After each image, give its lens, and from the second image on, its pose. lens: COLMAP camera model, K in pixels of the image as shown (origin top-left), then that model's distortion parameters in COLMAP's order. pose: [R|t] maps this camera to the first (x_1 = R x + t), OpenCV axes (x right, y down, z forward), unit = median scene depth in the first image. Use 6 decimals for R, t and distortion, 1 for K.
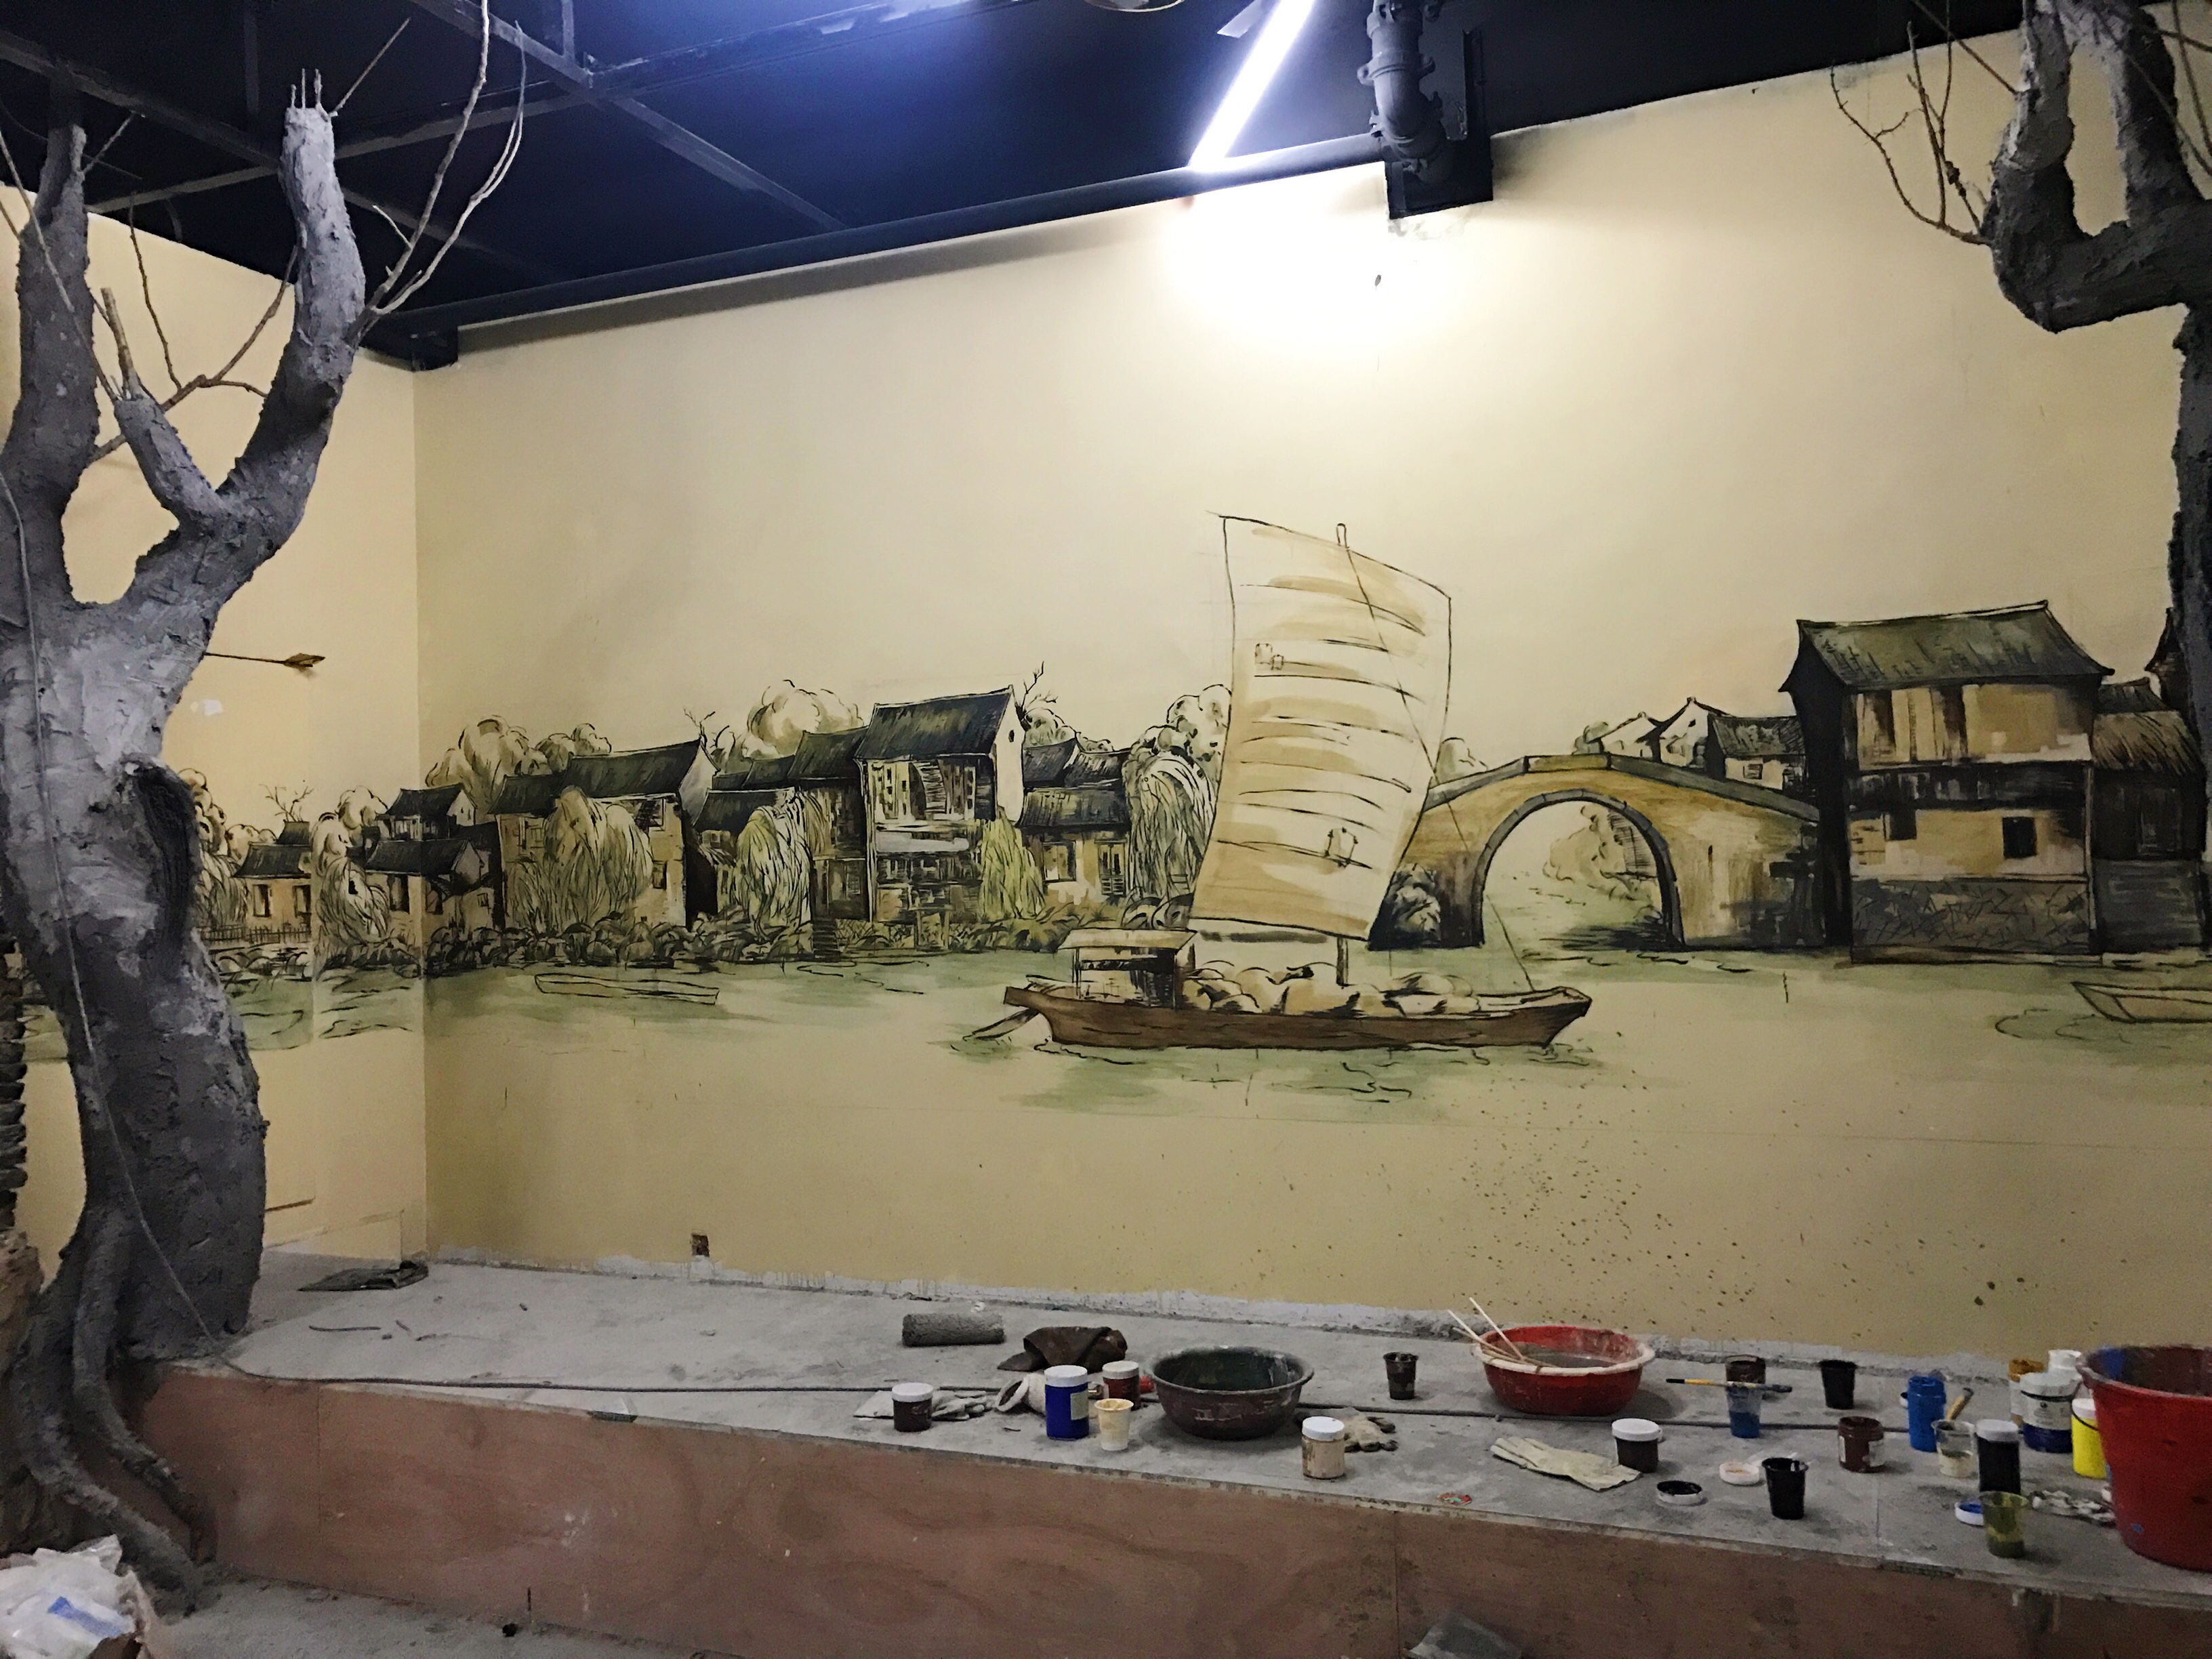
lens RADIAL K [[1807.4, 0, 1114.3], [0, 1807.4, 809.2], [0, 0, 1]] dist [0.038429, -0.039779]
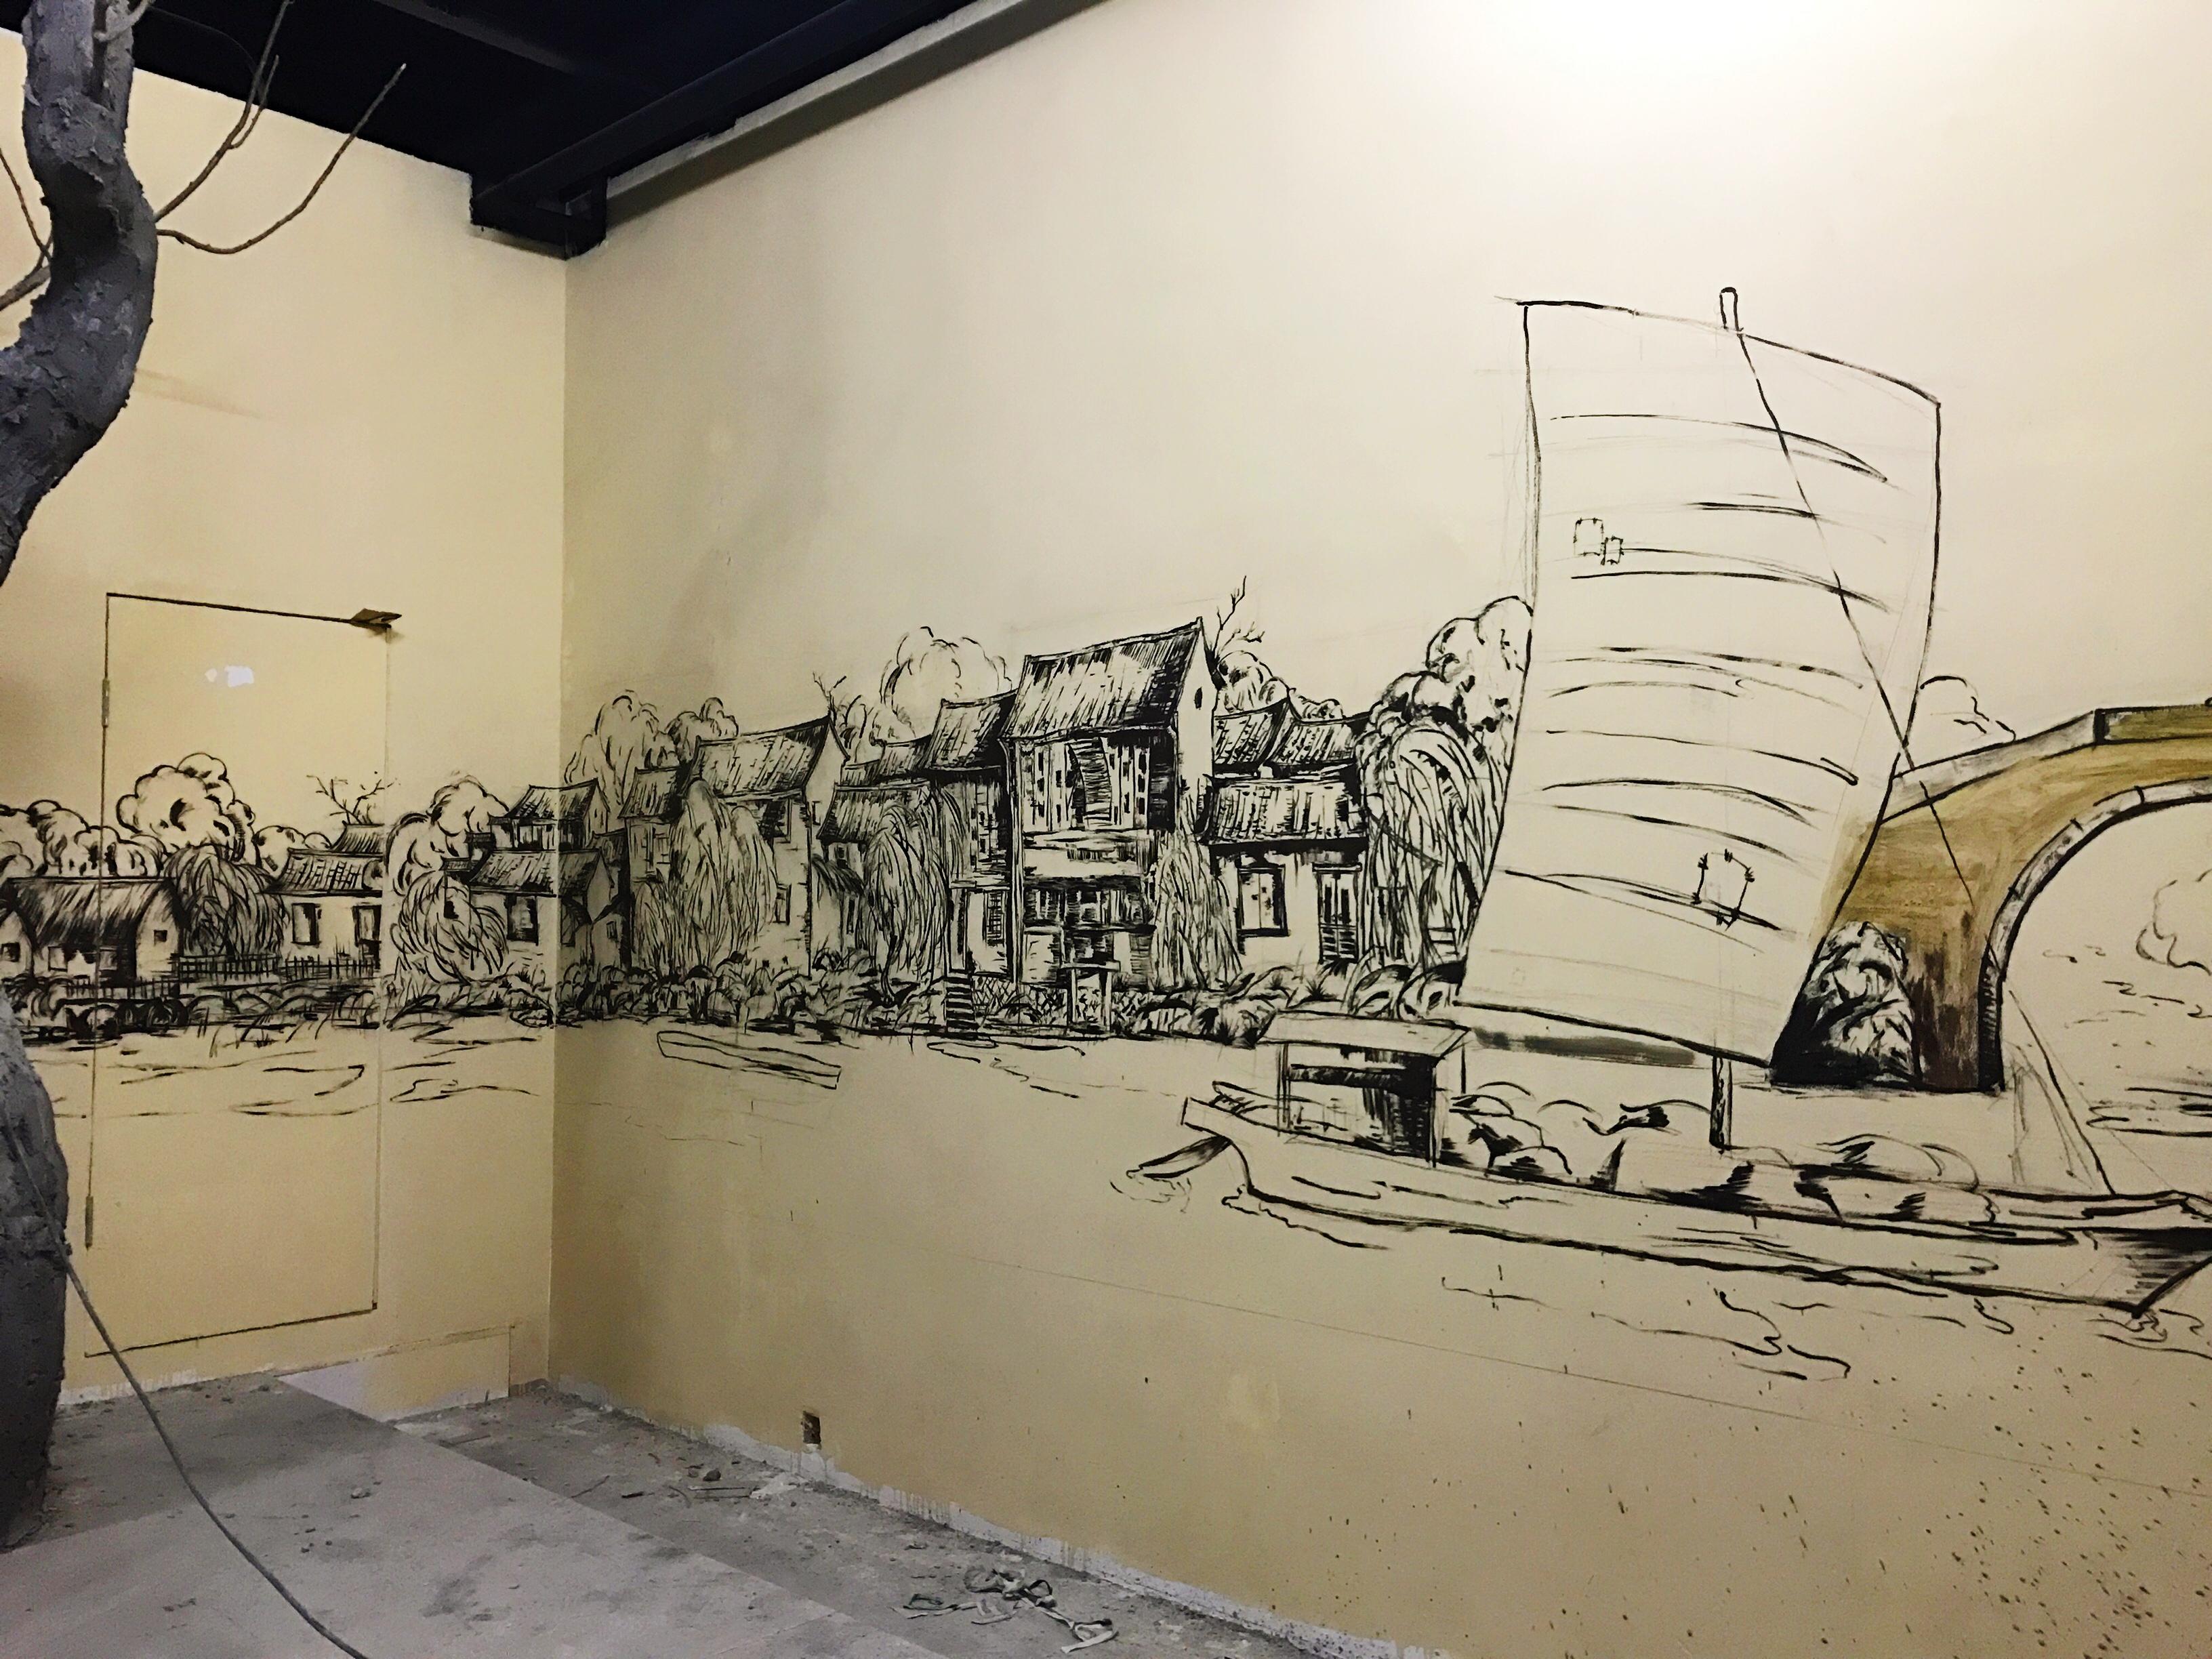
lens RADIAL K [[1807.4, 0, 1107.9], [0, 1807.4, 813.3], [0, 0, 1]] dist [0.038429, -0.039779]
pose [[0.939490, 0.009225, -0.342452, 0.143031], [-0.013605, 0.999853, -0.010390, 0.007122], [0.342306, 0.014420, 0.939478, 0.442873]]
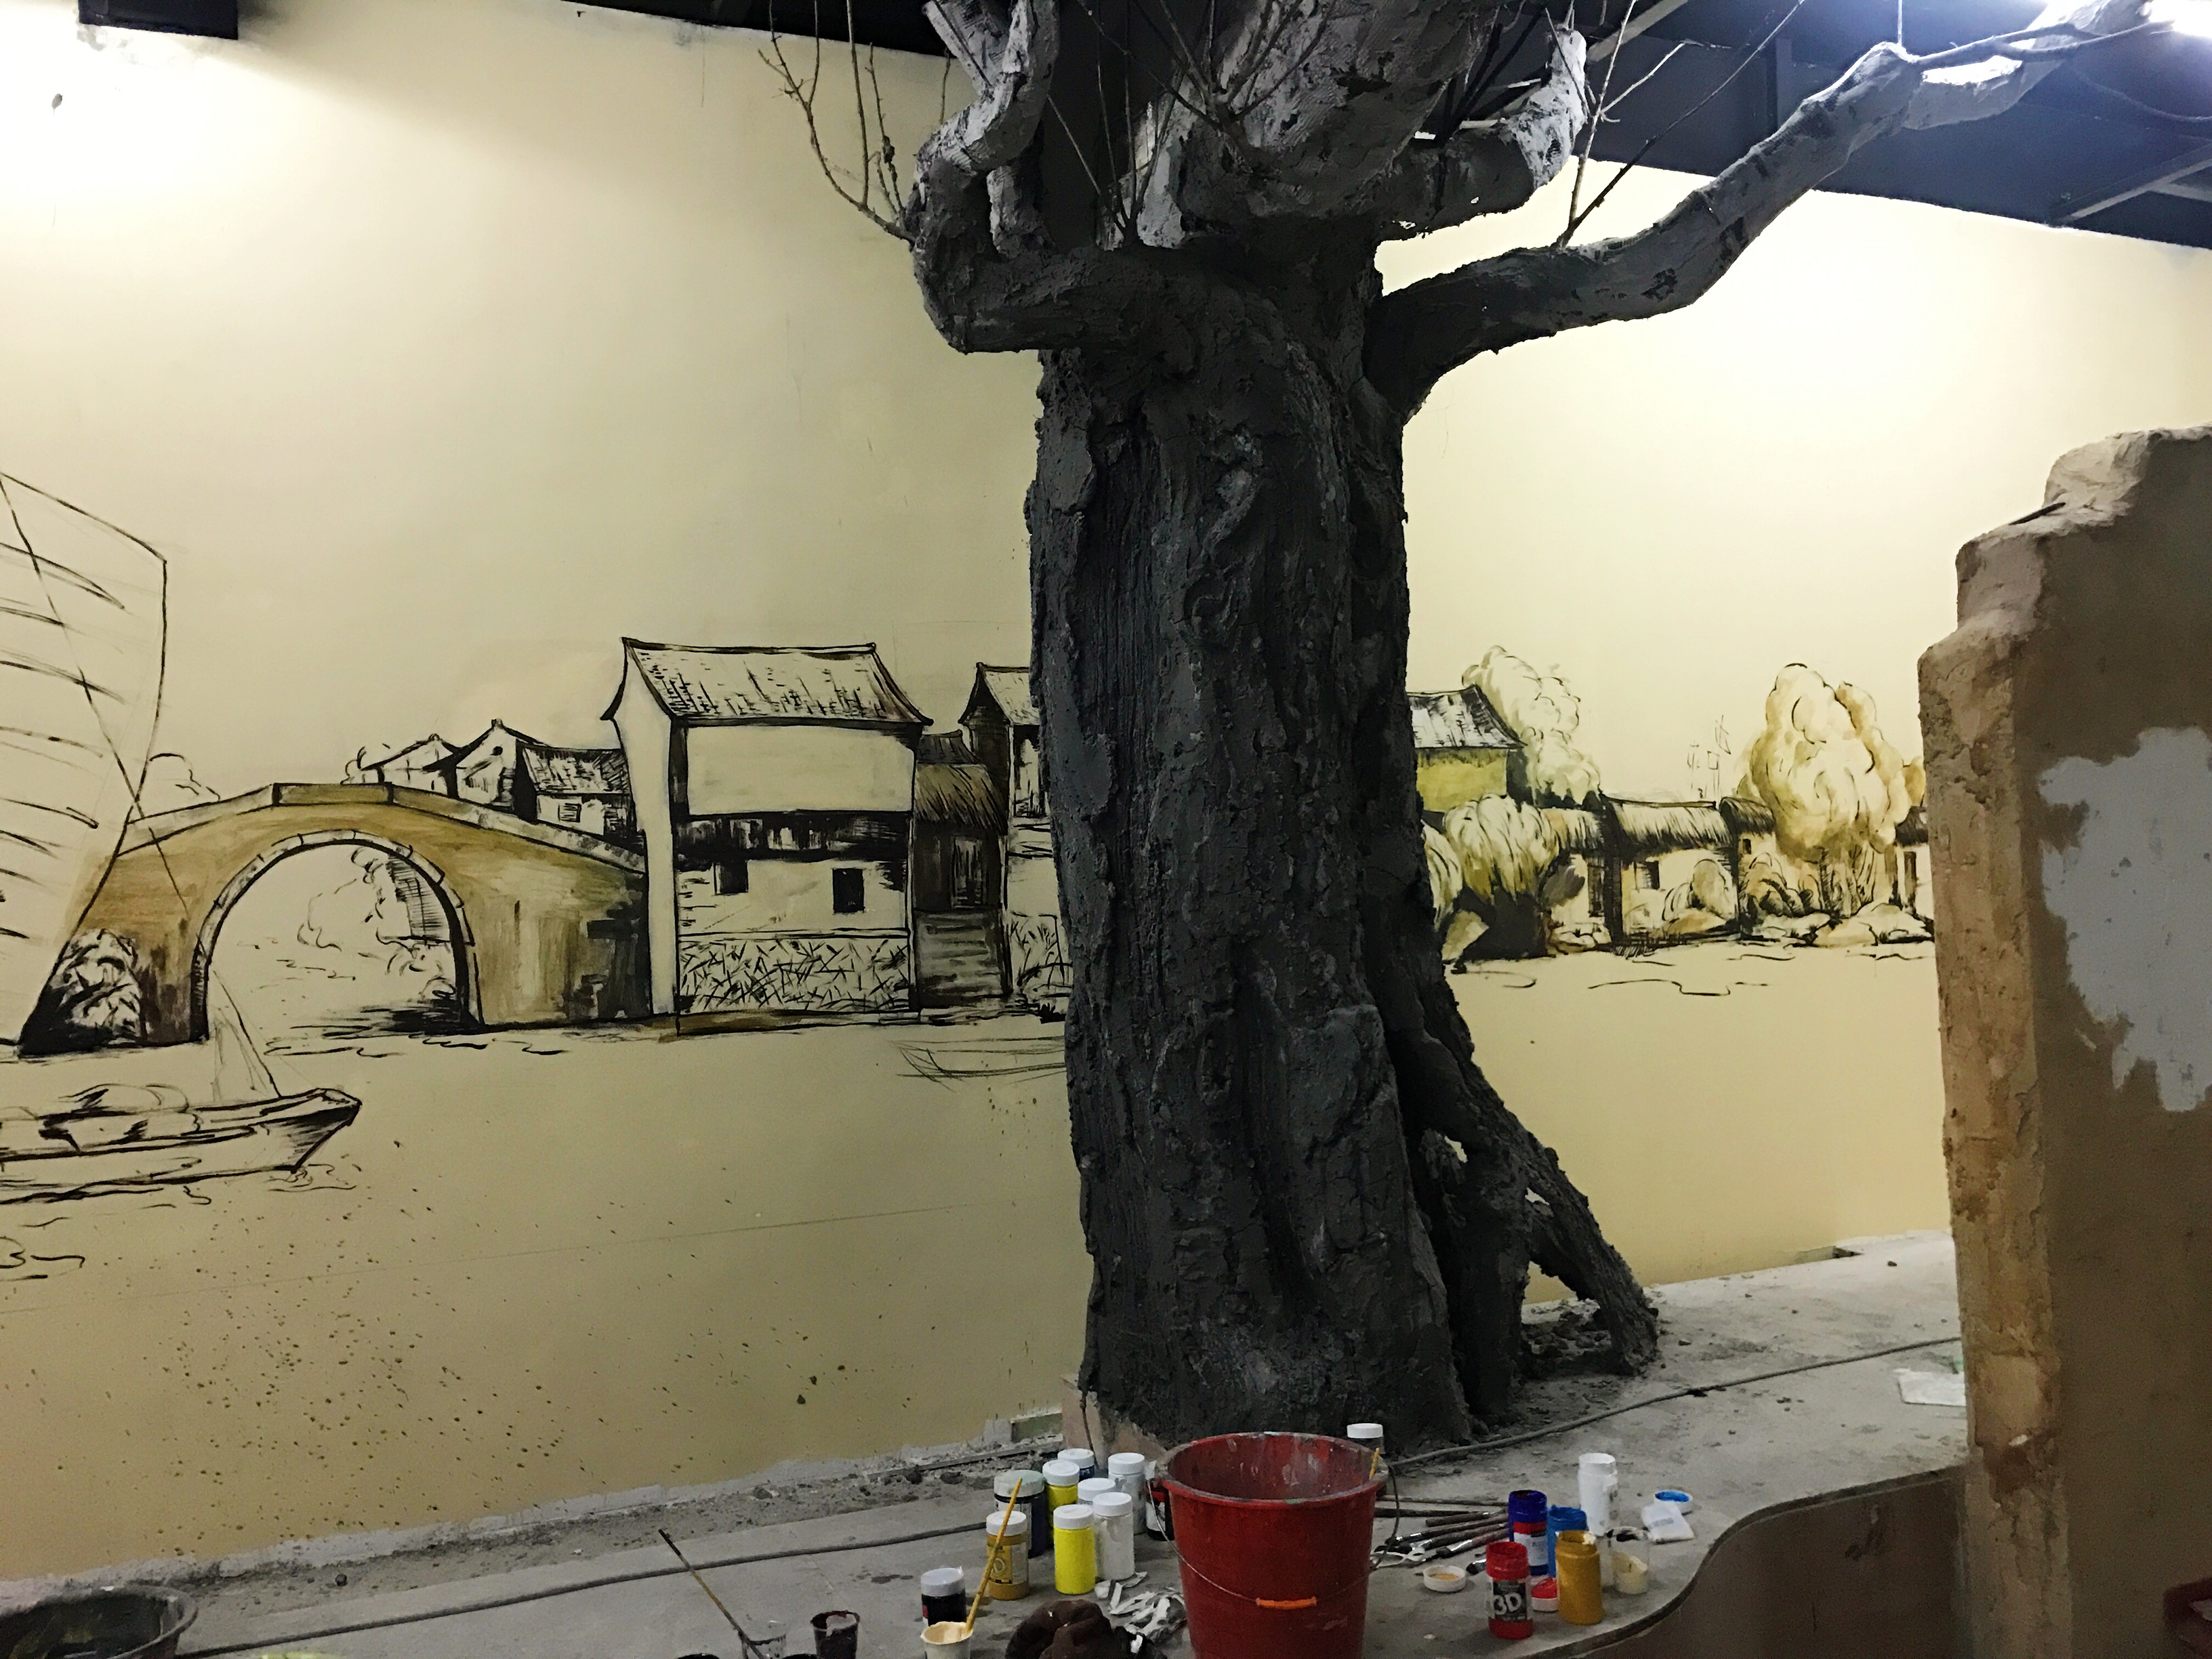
lens RADIAL K [[1807.4, 0, 1103.5], [0, 1807.4, 813.0], [0, 0, 1]] dist [0.038429, -0.039779]
pose [[0.694182, 0.030630, 0.719147, -0.075250], [-0.008739, 0.999379, -0.034130, 0.005452], [-0.719746, 0.017407, 0.694019, 0.227868]]
